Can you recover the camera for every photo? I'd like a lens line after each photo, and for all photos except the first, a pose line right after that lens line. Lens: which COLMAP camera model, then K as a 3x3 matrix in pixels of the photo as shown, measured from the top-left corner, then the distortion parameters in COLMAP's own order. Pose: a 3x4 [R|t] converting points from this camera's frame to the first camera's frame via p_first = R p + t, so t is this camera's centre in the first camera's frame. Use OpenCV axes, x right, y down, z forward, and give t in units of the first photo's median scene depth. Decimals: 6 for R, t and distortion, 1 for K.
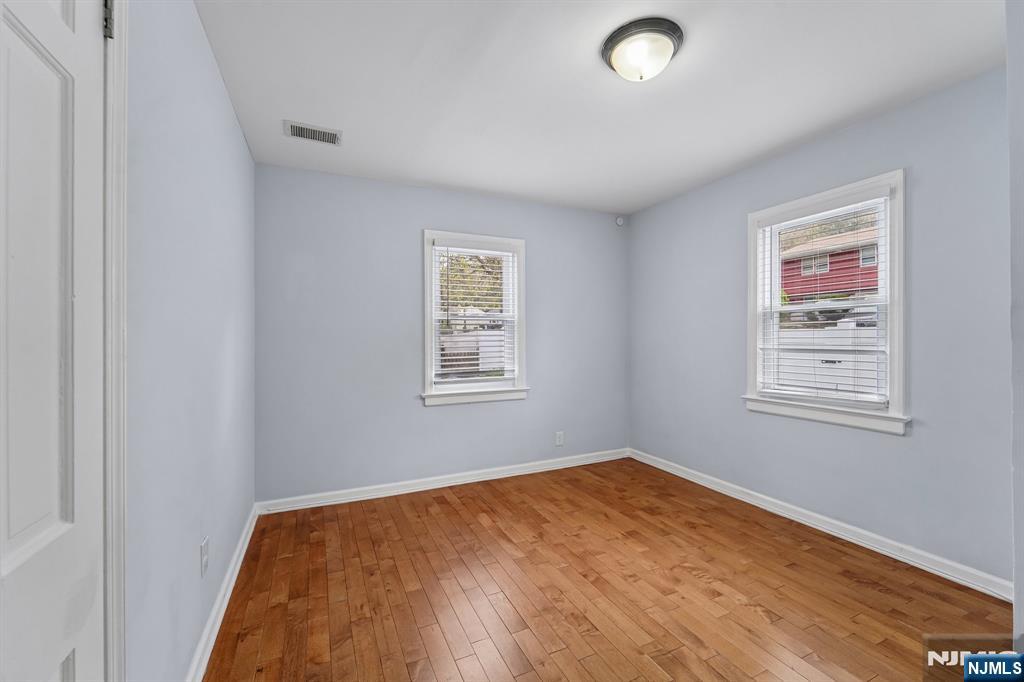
lens RADIAL K [[420.5, 0, 514.5], [0, 420.5, 338.6], [0, 0, 1]] dist [0.000960, -0.000260]
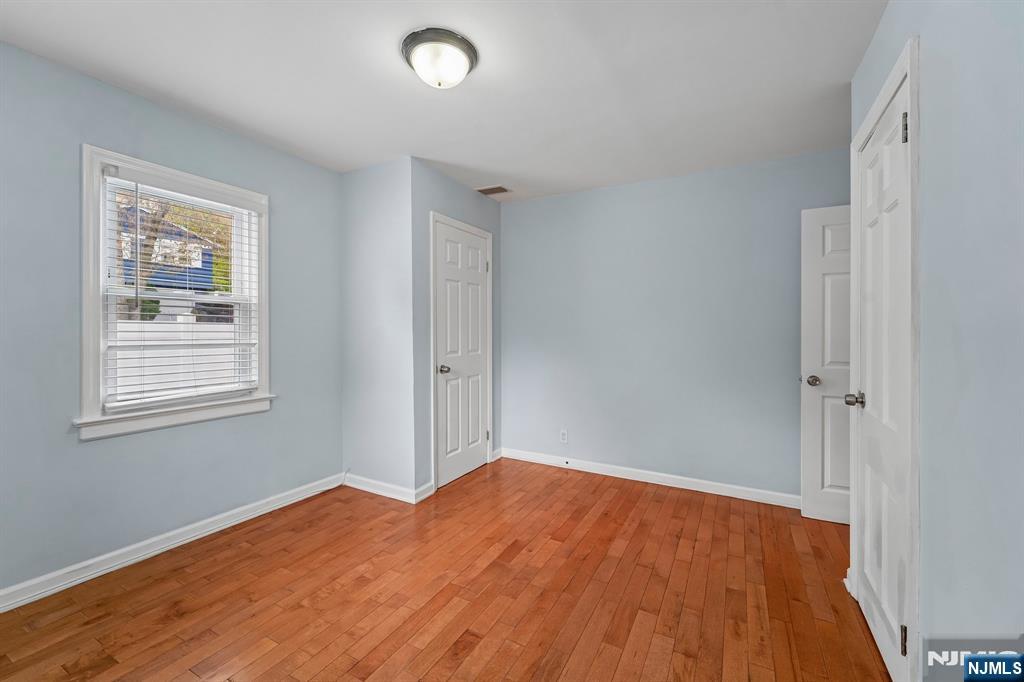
lens RADIAL K [[421.7, 0, 511.1], [0, 421.7, 324.0], [0, 0, 1]] dist [-0.000285, -0.000163]
pose [[-0.592538, 0.017337, 0.805356, -0.433345], [-0.003079, 0.999712, -0.023787, 0.000345], [-0.805536, -0.016574, -0.592315, 0.978775]]
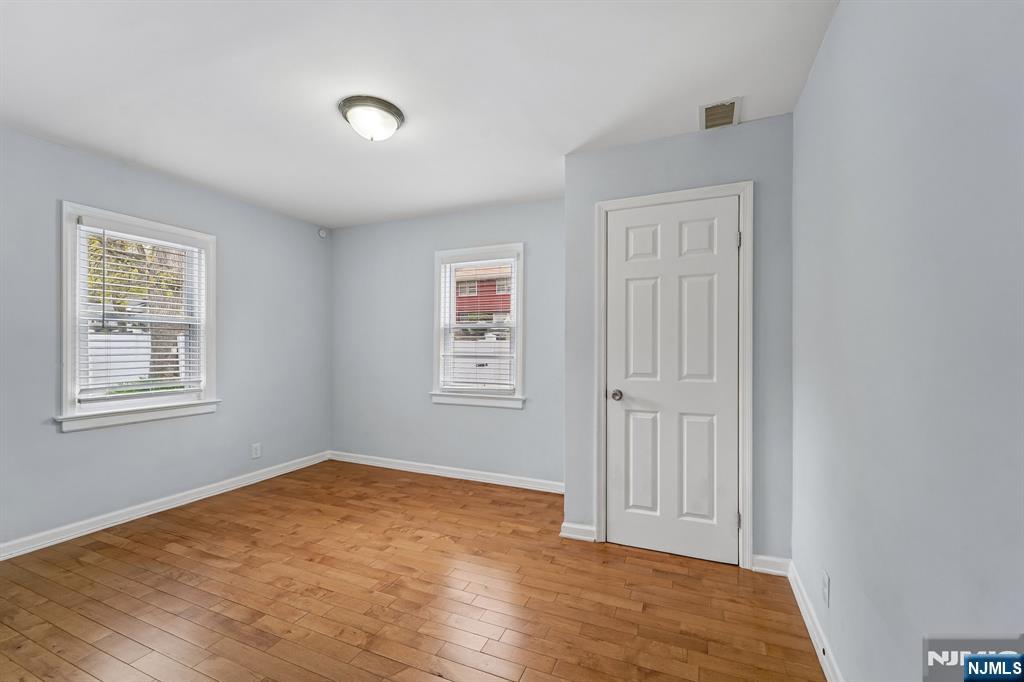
lens RADIAL K [[422.2, 0, 512.0], [0, 422.2, 341.0], [0, 0, 1]] dist [-0.000129, -0.000619]
pose [[0.747668, 0.019347, 0.663791, -0.149296], [-0.010063, 0.999791, -0.017805, -0.000084], [-0.663997, 0.006633, 0.747706, -0.152522]]
